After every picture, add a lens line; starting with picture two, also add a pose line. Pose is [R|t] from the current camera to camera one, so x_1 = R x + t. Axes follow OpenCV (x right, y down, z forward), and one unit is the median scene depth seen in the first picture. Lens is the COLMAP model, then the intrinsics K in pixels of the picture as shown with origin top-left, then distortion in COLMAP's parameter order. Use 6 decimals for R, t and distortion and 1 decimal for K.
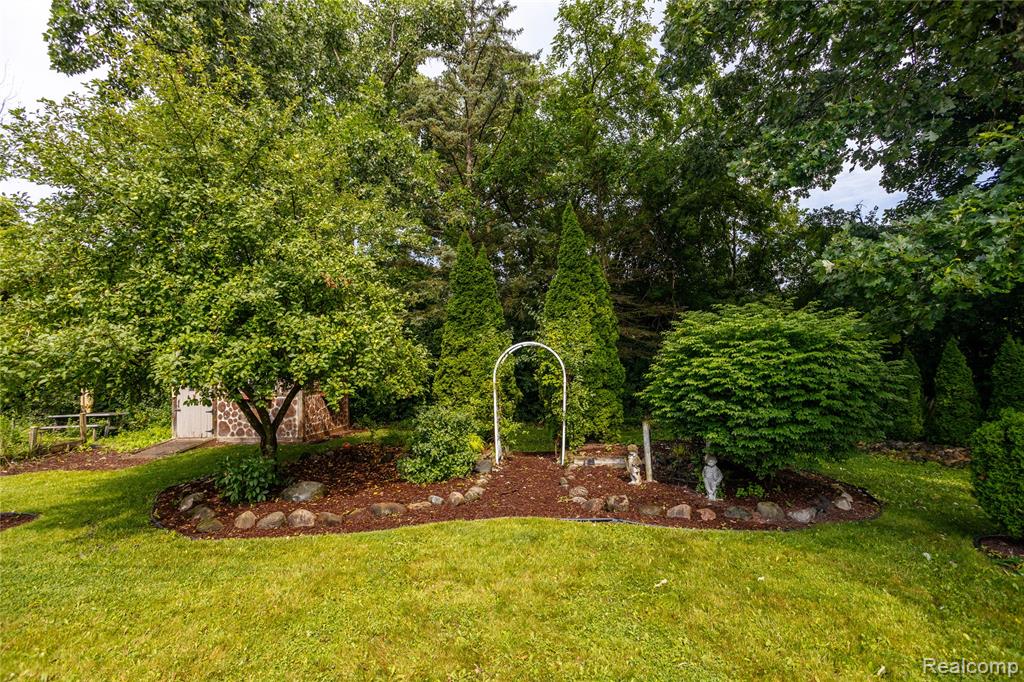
lens RADIAL K [[486.9, 0, 506.3], [0, 486.9, 341.8], [0, 0, 1]] dist [-0.028556, 0.009035]
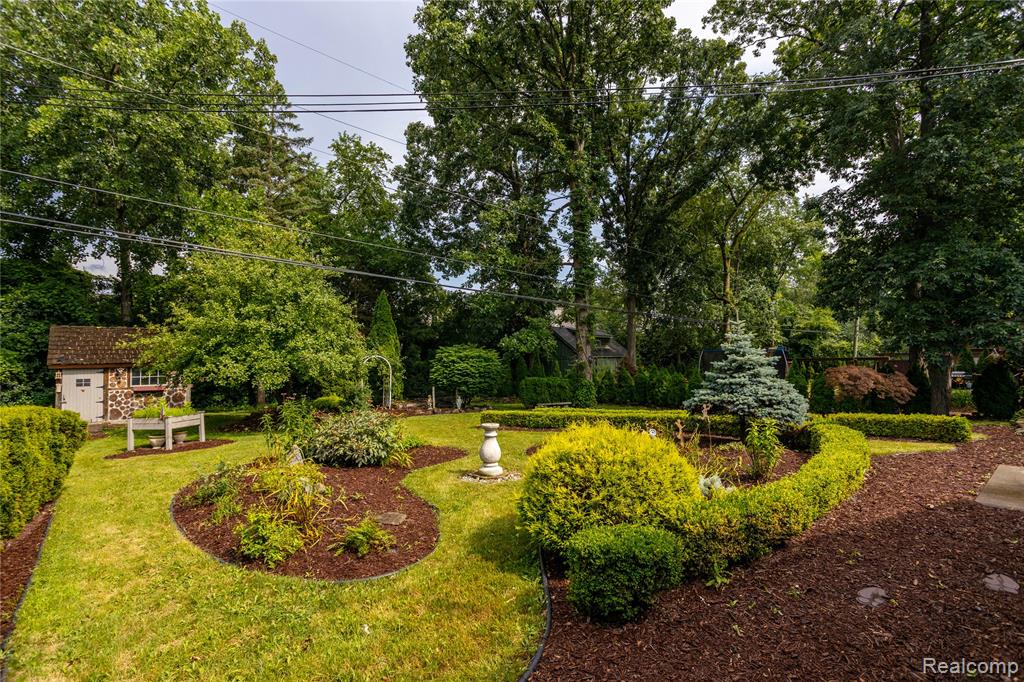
lens RADIAL K [[486.9, 0, 514.4], [0, 486.9, 345.2], [0, 0, 1]] dist [-0.028556, 0.009035]
pose [[0.698972, 0.031364, 0.714461, -1.219673], [-0.033365, 0.999380, -0.011230, -0.049173], [-0.714371, -0.015988, 0.699585, -1.116722]]
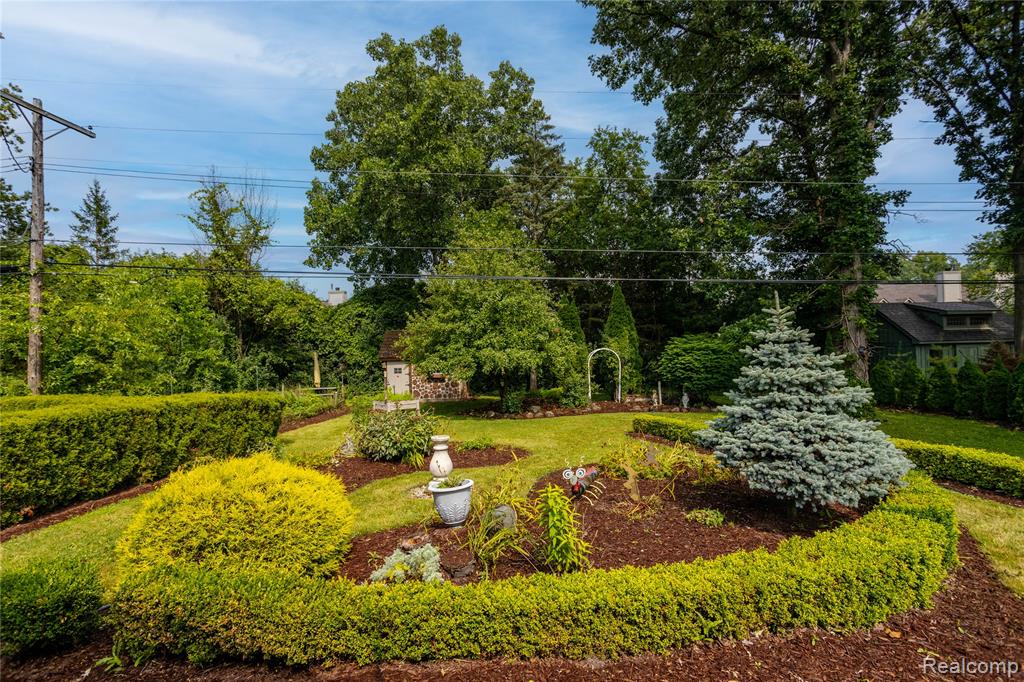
lens RADIAL K [[486.9, 0, 501.6], [0, 486.9, 341.3], [0, 0, 1]] dist [-0.028556, 0.009035]
pose [[0.997424, -0.003093, 0.071668, -0.634946], [0.001332, 0.999696, 0.024608, -0.096335], [-0.071723, -0.024449, 0.997125, -1.299257]]
